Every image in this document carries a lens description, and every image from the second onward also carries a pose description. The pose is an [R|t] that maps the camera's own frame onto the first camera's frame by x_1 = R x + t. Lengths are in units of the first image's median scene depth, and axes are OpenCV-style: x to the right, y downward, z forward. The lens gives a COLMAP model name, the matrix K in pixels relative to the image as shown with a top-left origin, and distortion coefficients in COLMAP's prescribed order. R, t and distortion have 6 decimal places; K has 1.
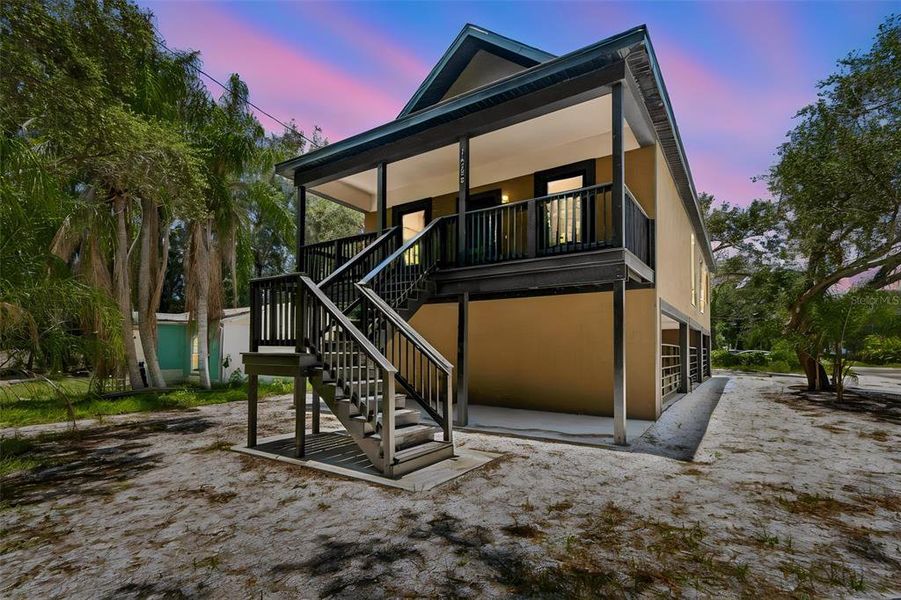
lens RADIAL K [[437.5, 0, 453.2], [0, 437.5, 357.5], [0, 0, 1]] dist [0.000964, 0.000179]
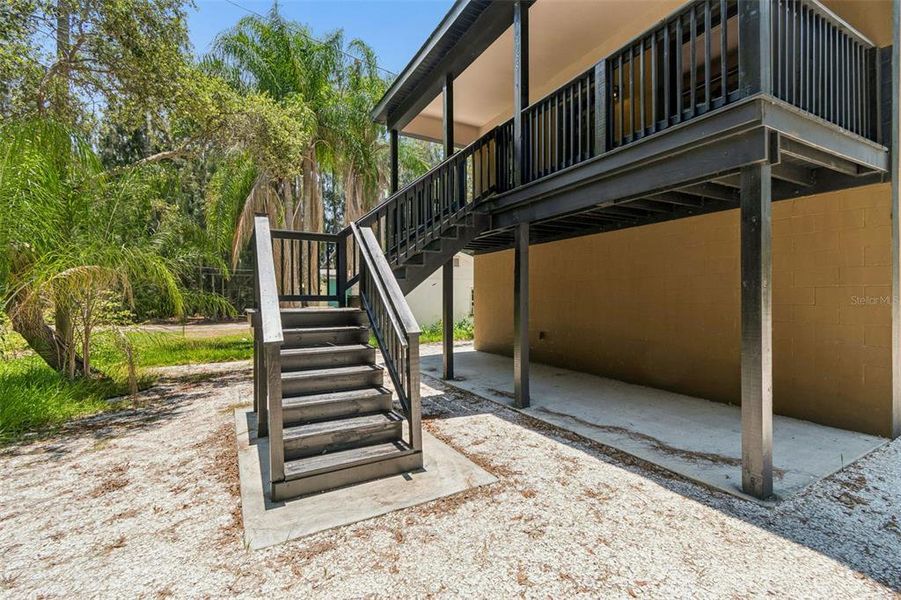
lens RADIAL K [[404.7, 0, 459.0], [0, 404.7, 310.3], [0, 0, 1]] dist [-0.000700, 0.000110]
pose [[0.887316, 0.004920, -0.461135, 0.312393], [0.002242, 0.999885, 0.014983, -0.020903], [0.461156, -0.014328, 0.887204, 0.462933]]
